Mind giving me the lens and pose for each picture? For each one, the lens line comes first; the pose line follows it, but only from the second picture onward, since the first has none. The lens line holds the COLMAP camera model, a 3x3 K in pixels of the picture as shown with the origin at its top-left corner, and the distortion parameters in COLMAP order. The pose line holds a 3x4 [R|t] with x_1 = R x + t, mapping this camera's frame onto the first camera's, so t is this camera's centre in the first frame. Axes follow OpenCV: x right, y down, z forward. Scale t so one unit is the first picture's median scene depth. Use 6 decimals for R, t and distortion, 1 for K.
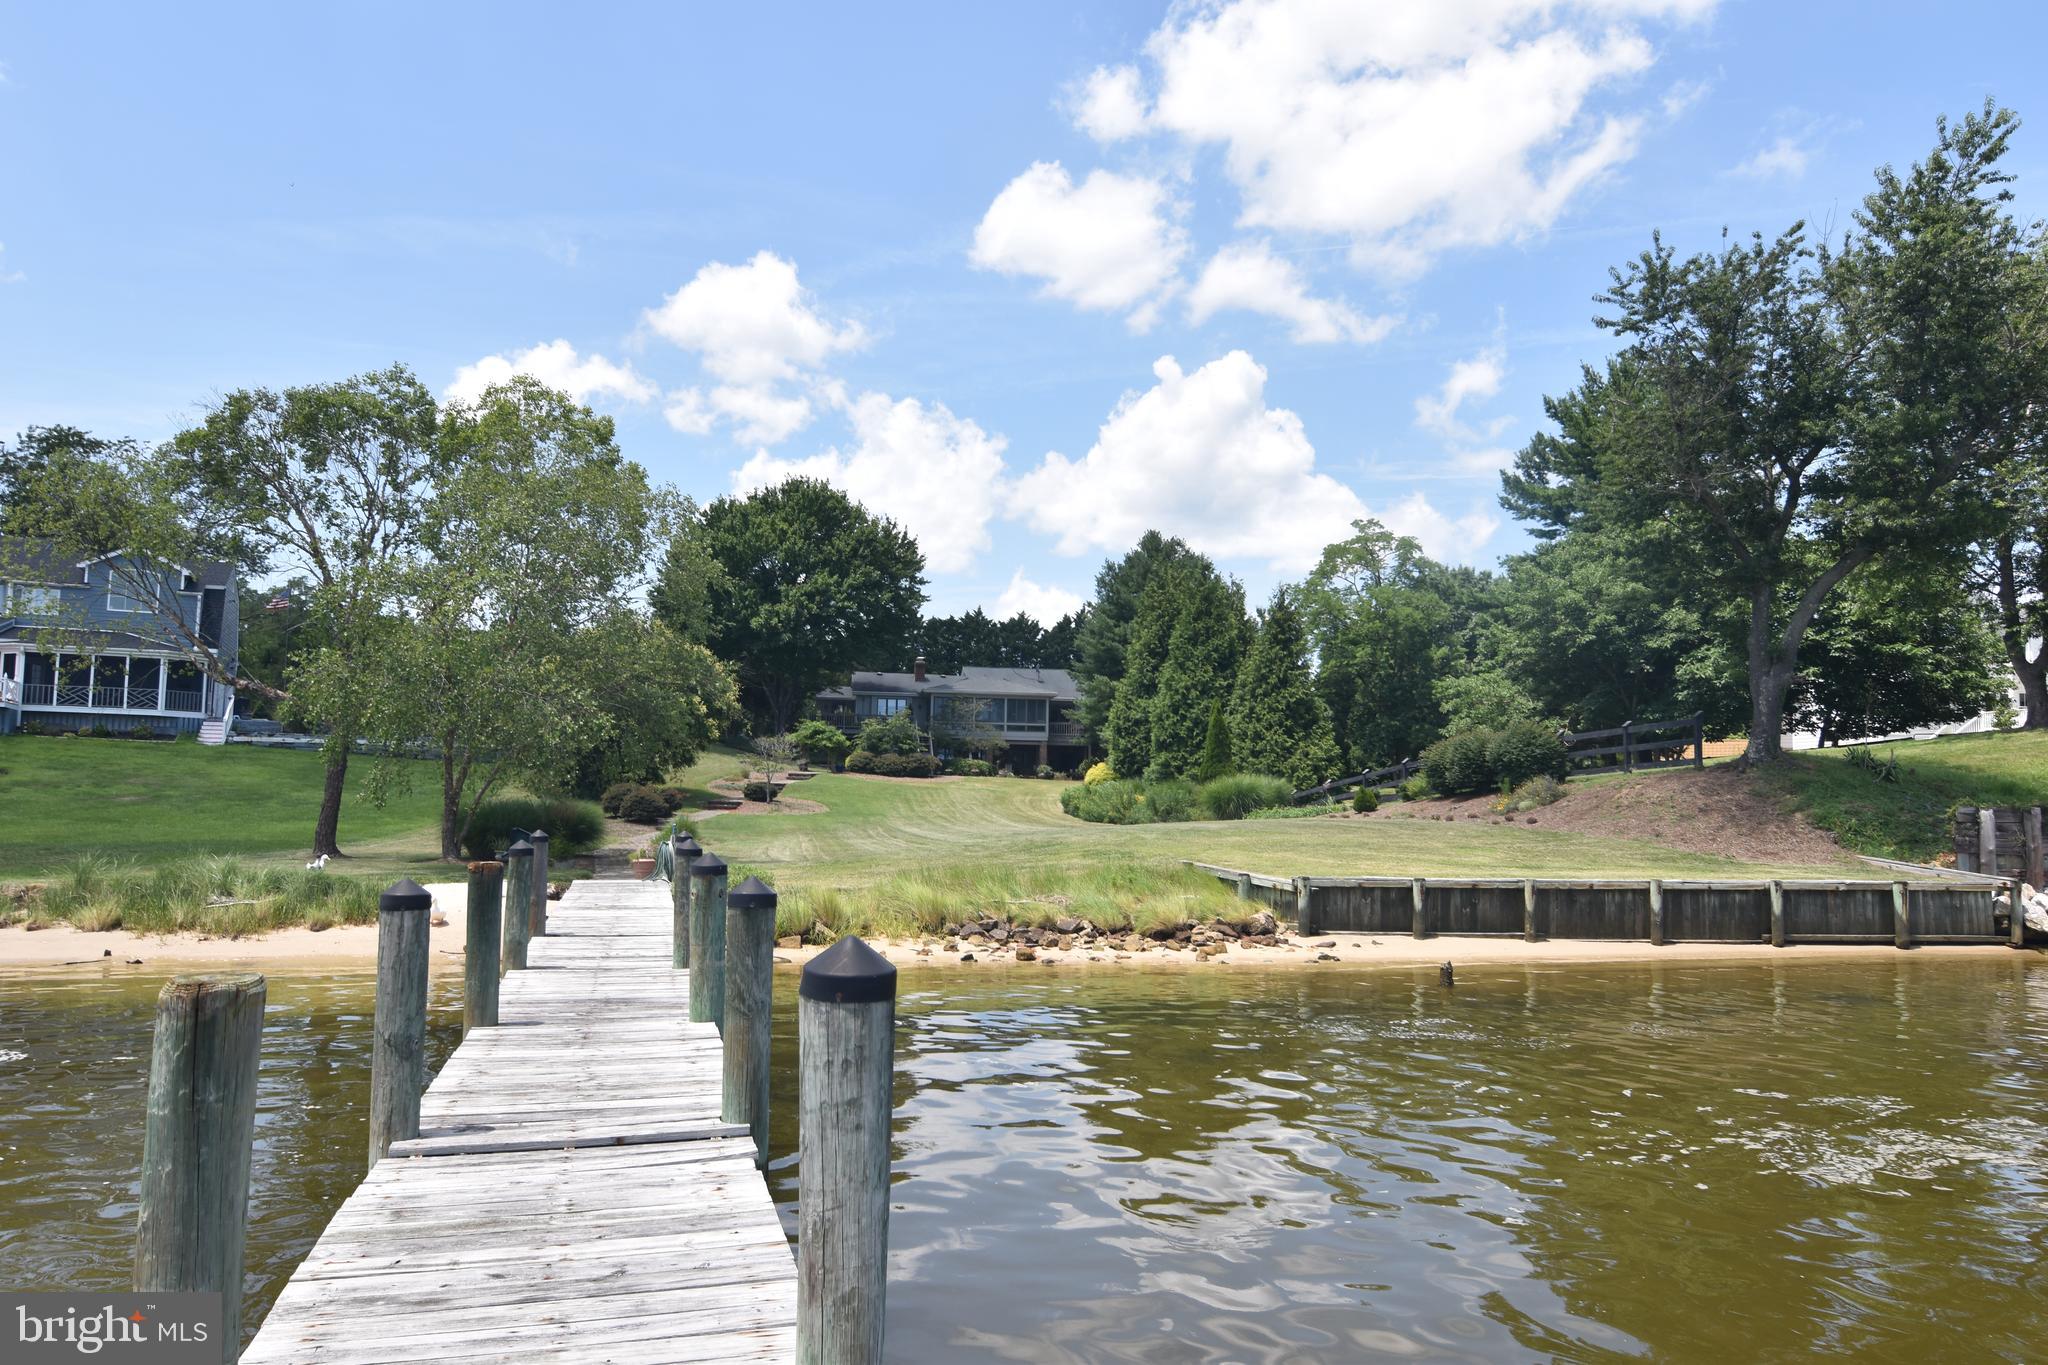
lens RADIAL K [[1383.0, 0, 1022.0], [0, 1383.0, 687.6], [0, 0, 1]] dist [-0.017914, 0.001162]
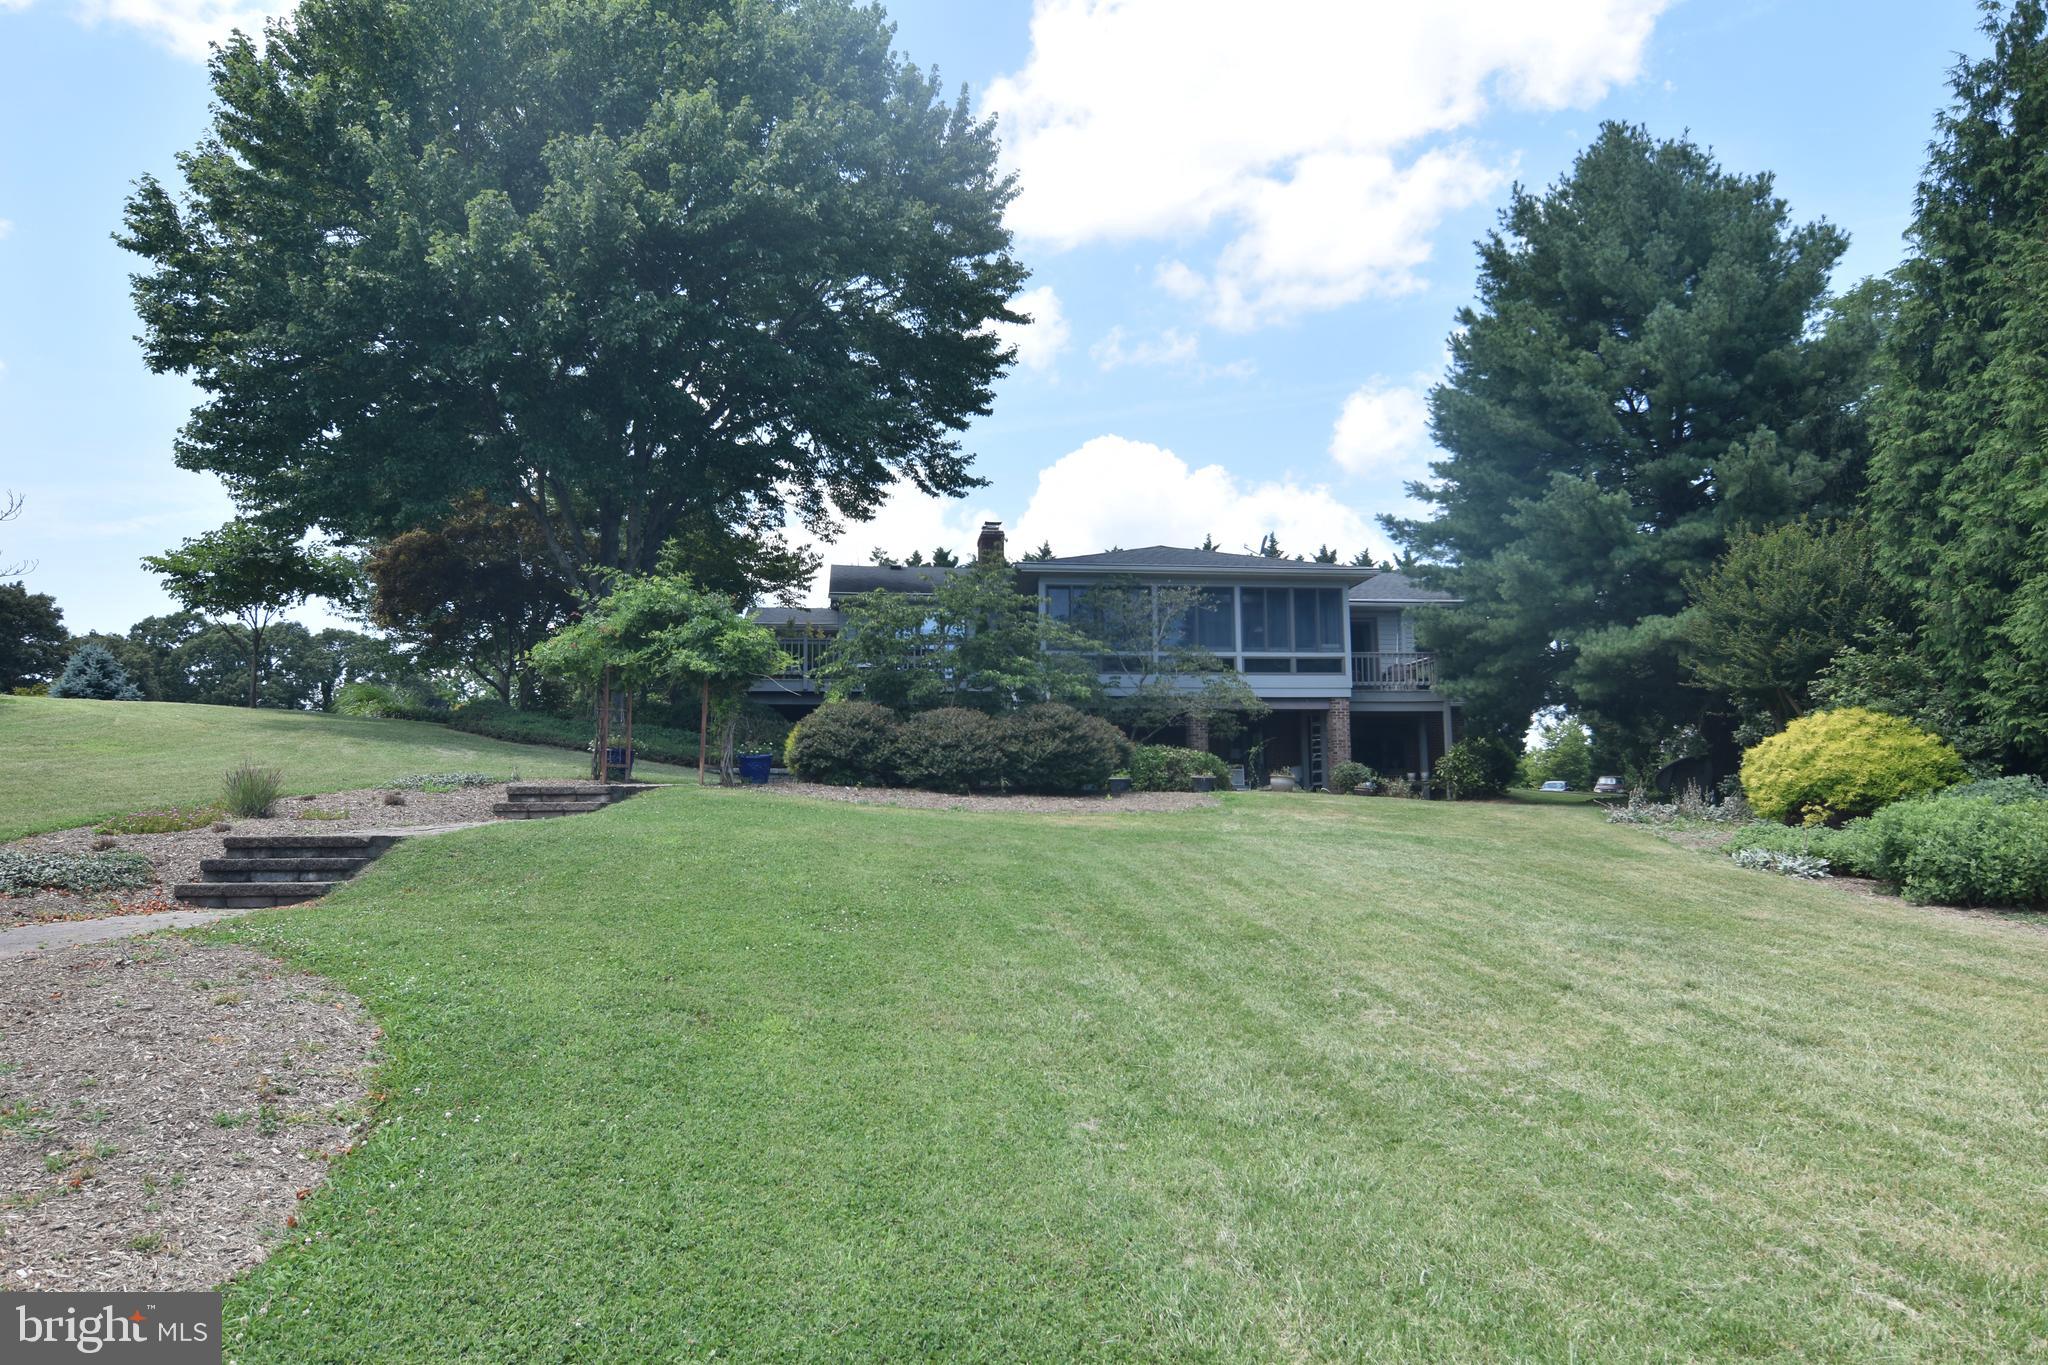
lens RADIAL K [[1383.0, 0, 1015.5], [0, 1383.0, 675.0], [0, 0, 1]] dist [-0.017914, 0.001162]
pose [[0.999417, -0.031957, -0.012017, -0.078344], [0.031480, 0.998782, -0.037996, 0.050648], [0.013216, 0.037596, 0.999206, 0.720554]]
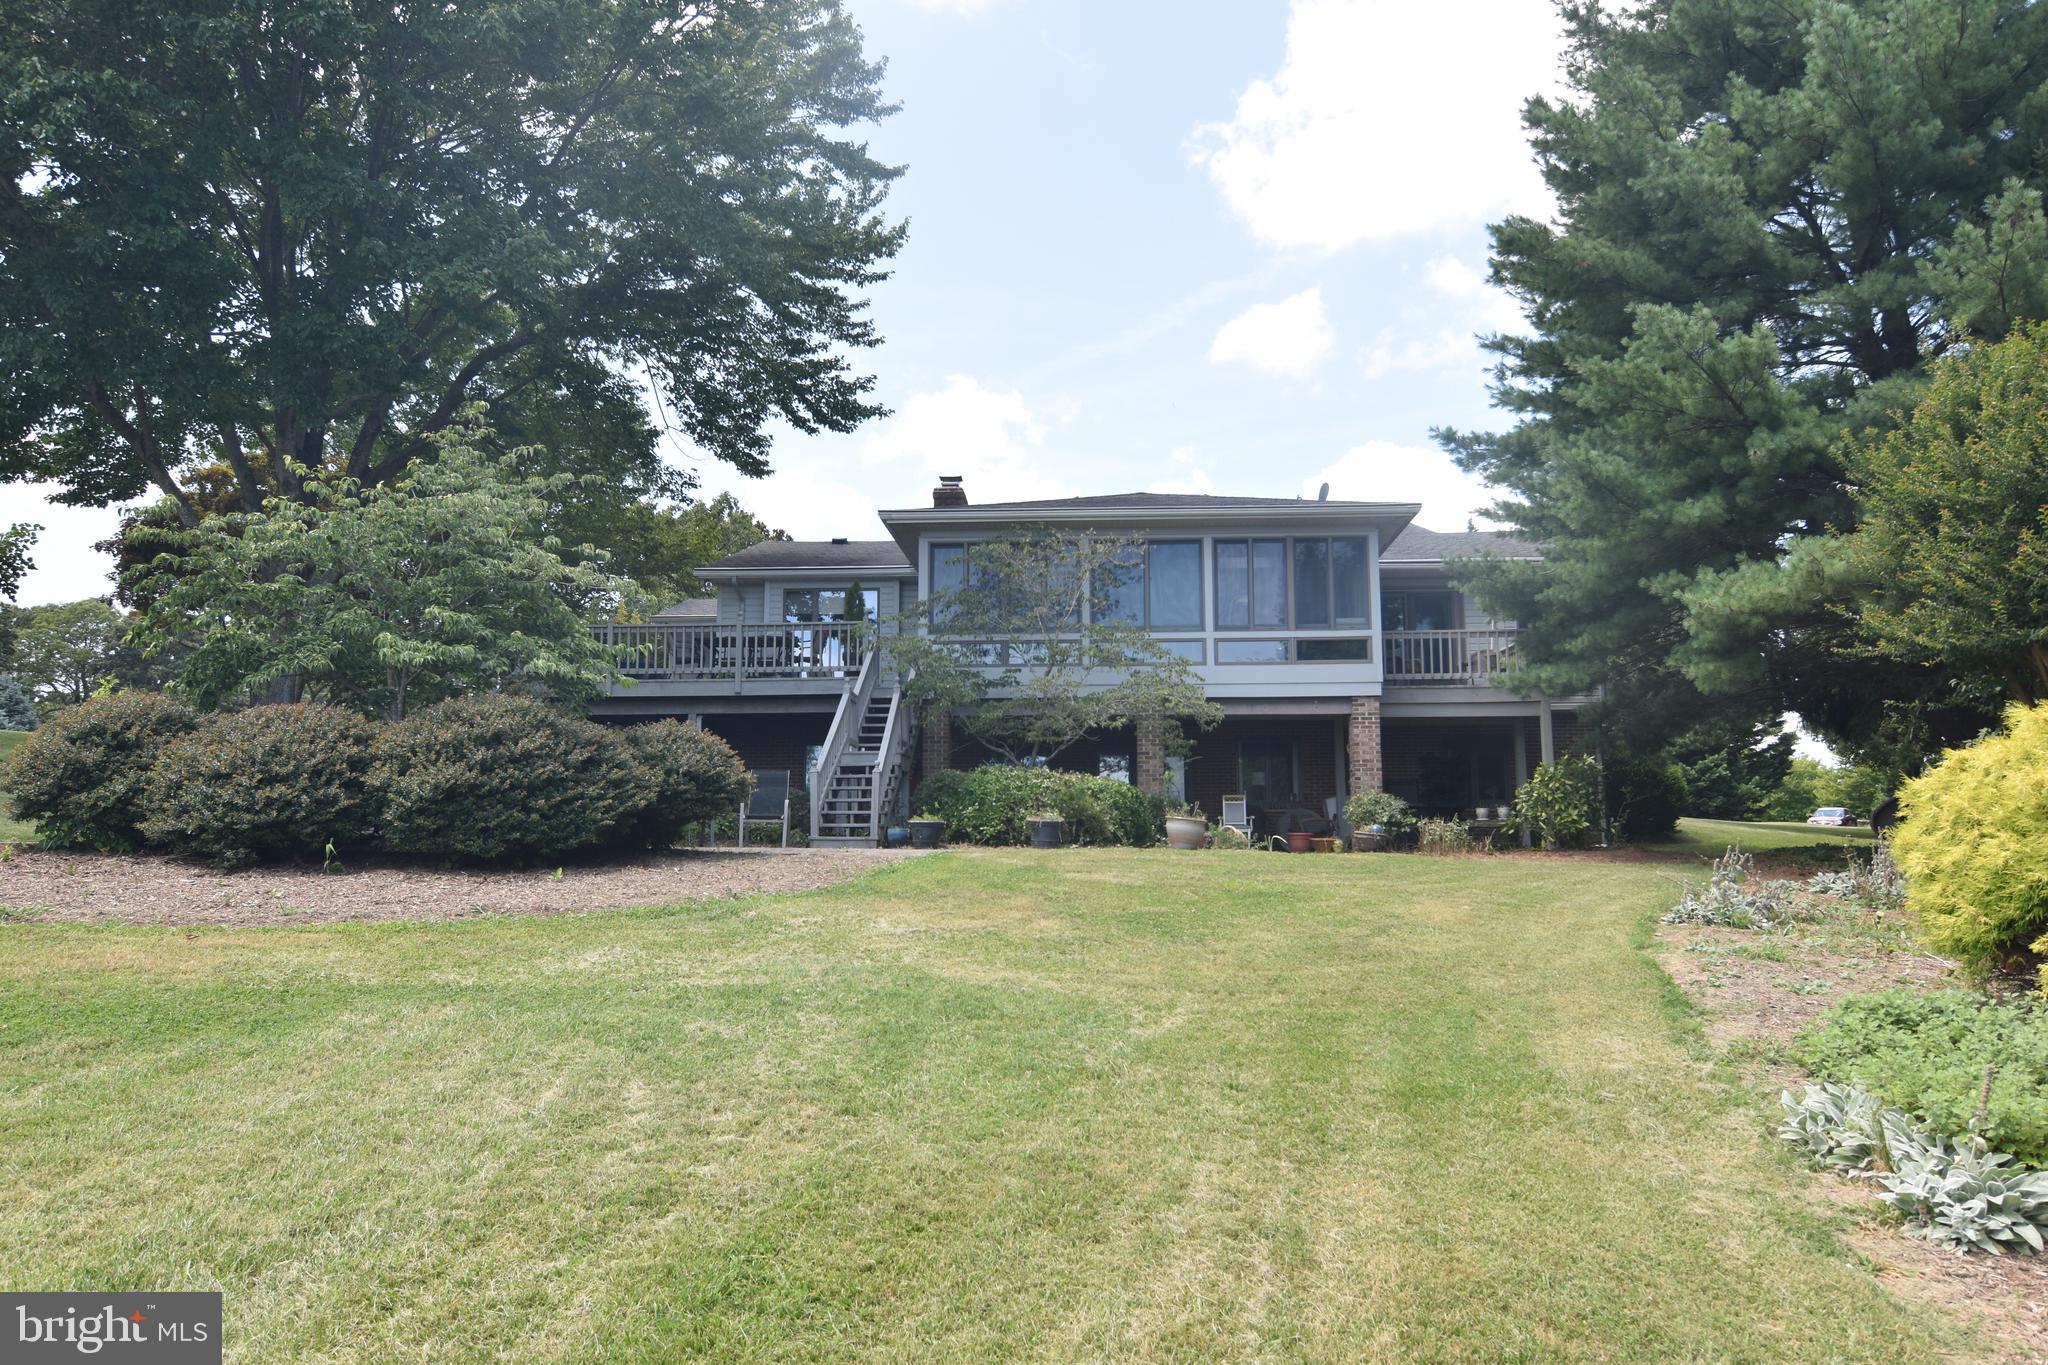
lens RADIAL K [[1383.0, 0, 1034.6], [0, 1383.0, 682.3], [0, 0, 1]] dist [-0.017914, 0.001162]
pose [[0.981488, -0.046661, -0.185752, 0.003866], [0.037163, 0.997833, -0.054288, 0.054614], [0.187883, 0.046380, 0.981096, 0.855093]]
